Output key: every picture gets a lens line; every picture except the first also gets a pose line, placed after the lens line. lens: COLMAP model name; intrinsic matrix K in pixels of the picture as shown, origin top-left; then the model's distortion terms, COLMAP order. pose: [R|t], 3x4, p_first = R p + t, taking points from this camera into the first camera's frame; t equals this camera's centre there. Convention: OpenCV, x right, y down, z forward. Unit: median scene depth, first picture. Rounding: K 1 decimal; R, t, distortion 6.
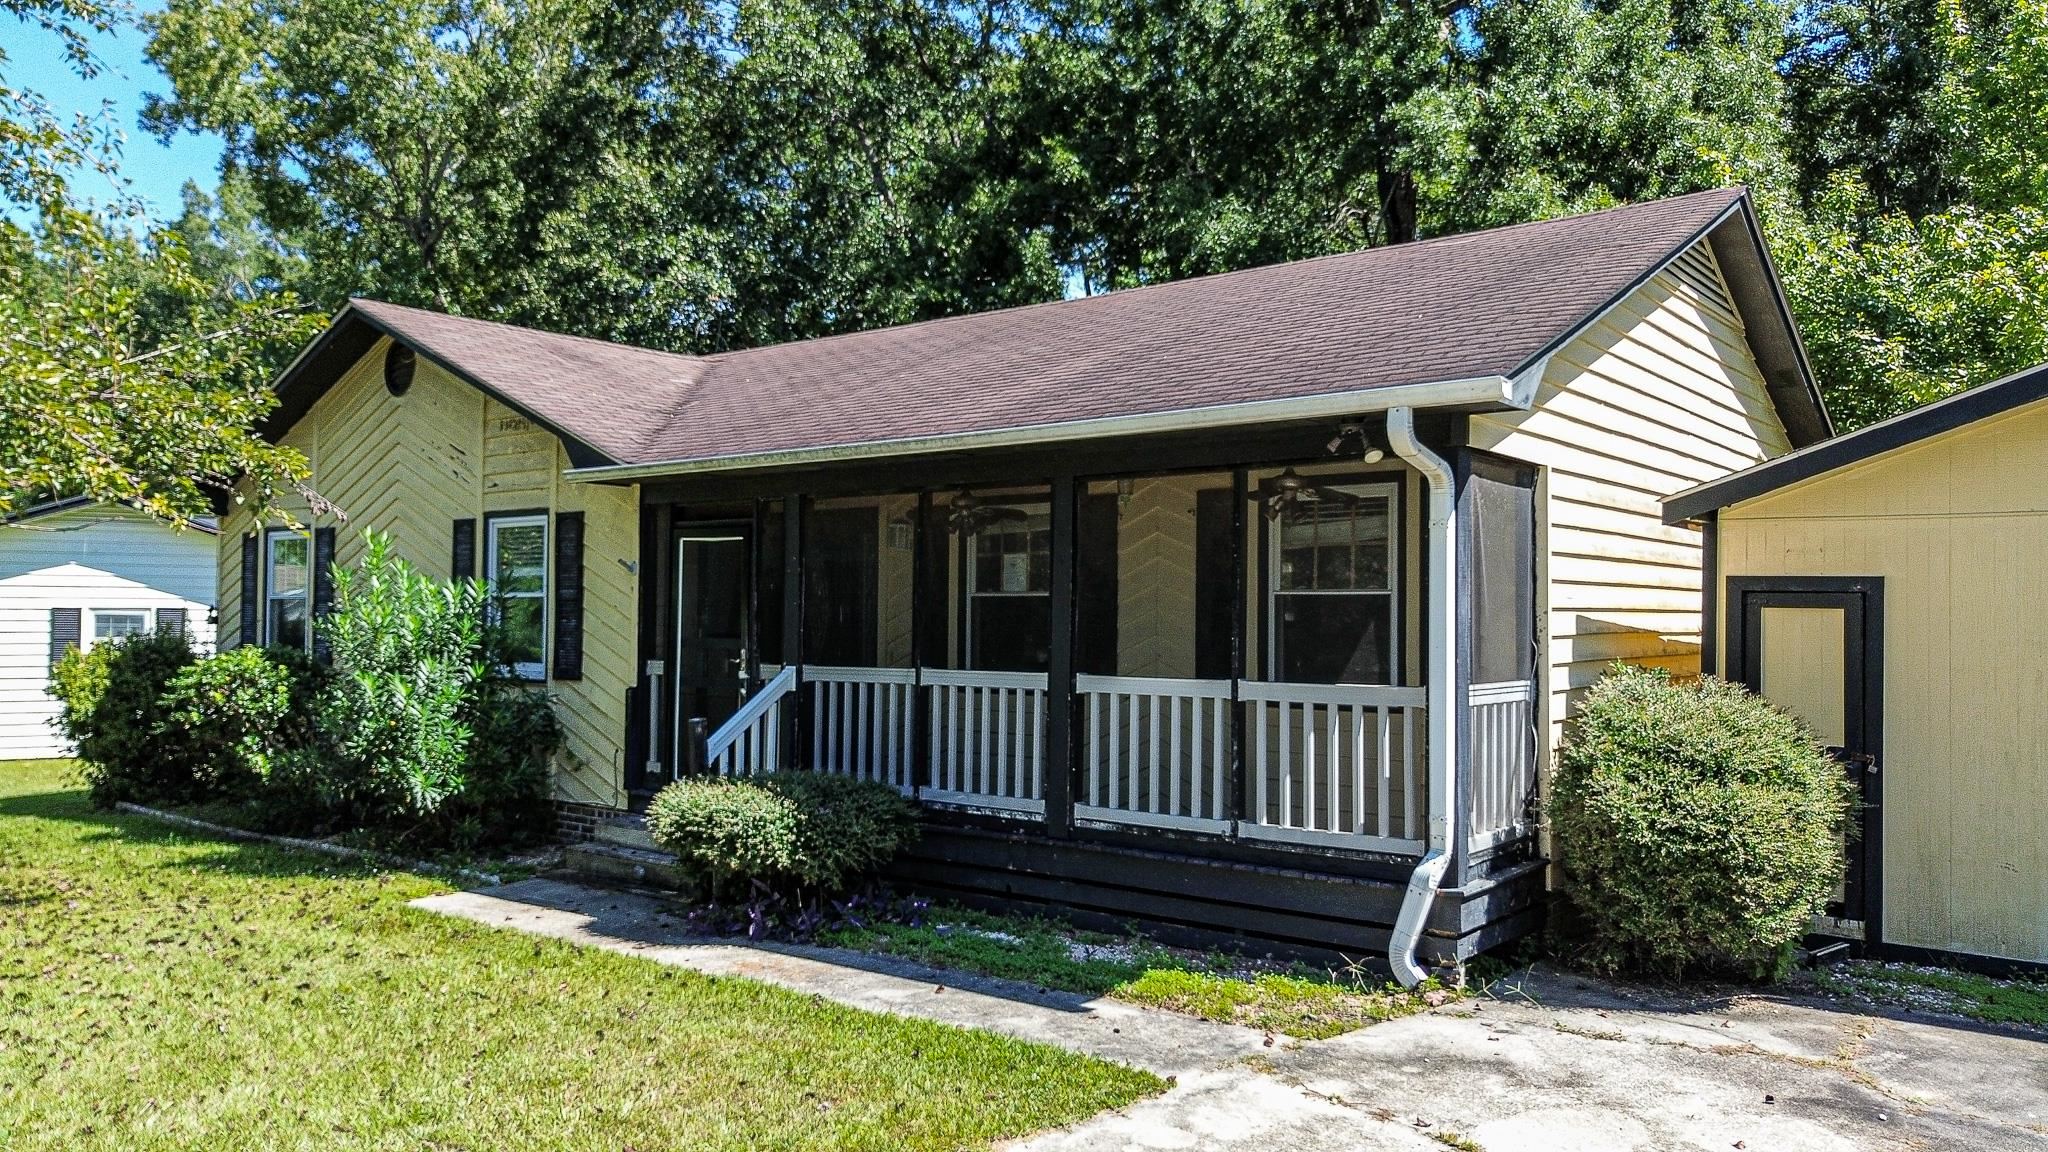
lens RADIAL K [[1446.3, 0, 1024.0], [0, 1446.3, 576.0], [0, 0, 1]] dist [0.056224, -0.070372]
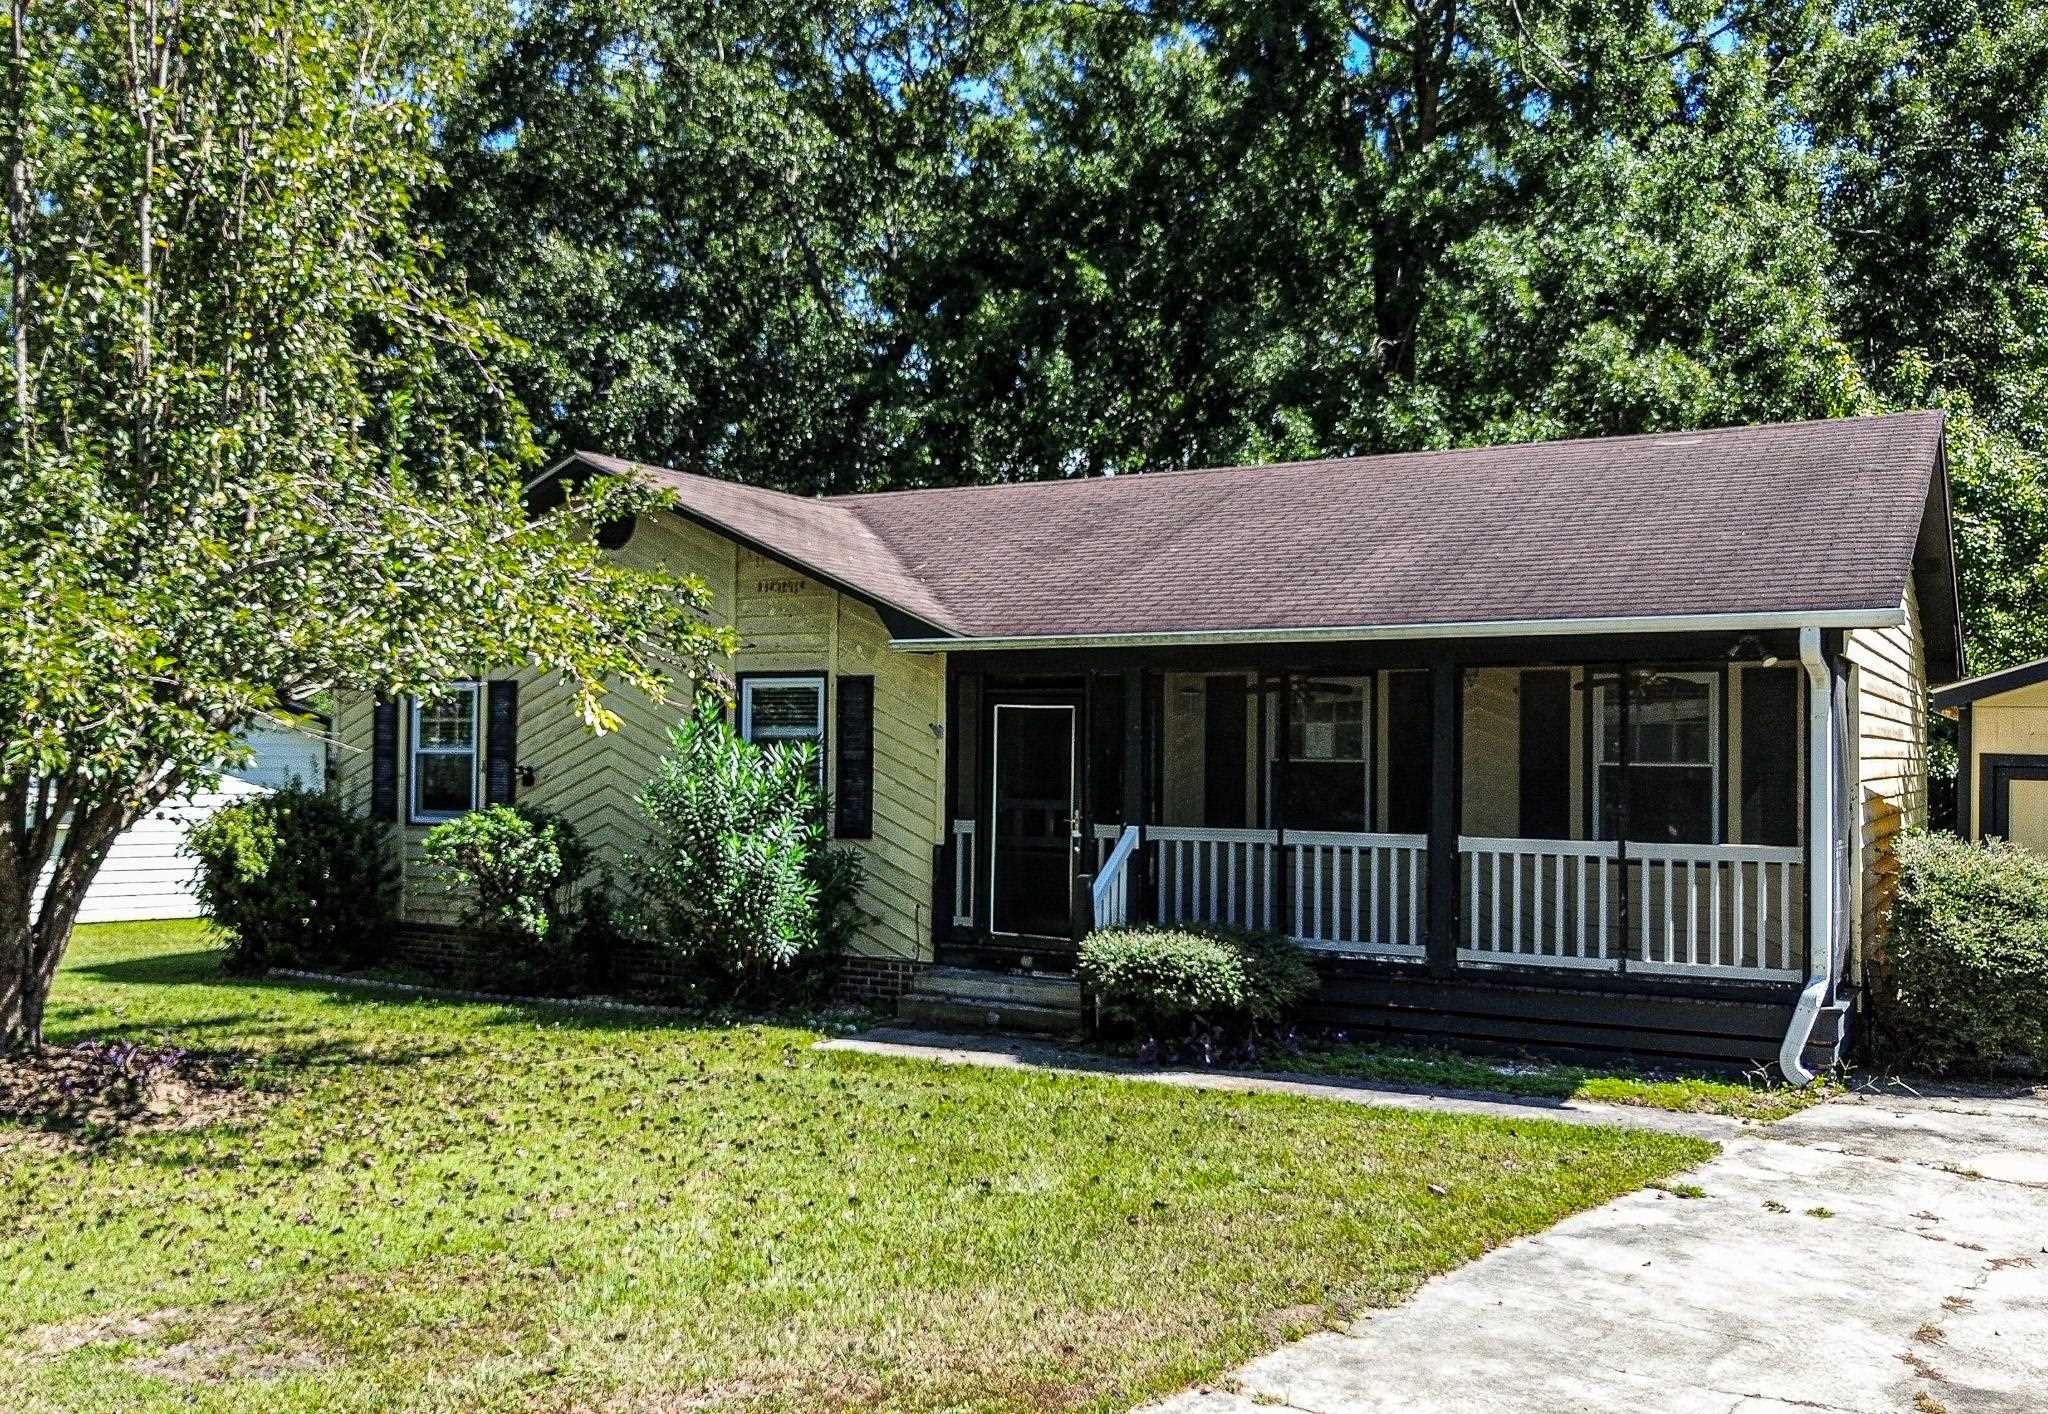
lens RADIAL K [[1776.0, 0, 1024.0], [0, 1776.0, 707.0], [0, 0, 1]] dist [0.064889, -0.089451]
pose [[0.988692, 0.008285, 0.149731, -0.493516], [-0.008672, 0.999961, 0.001933, -0.032726], [-0.149709, -0.003209, 0.988725, -0.335398]]
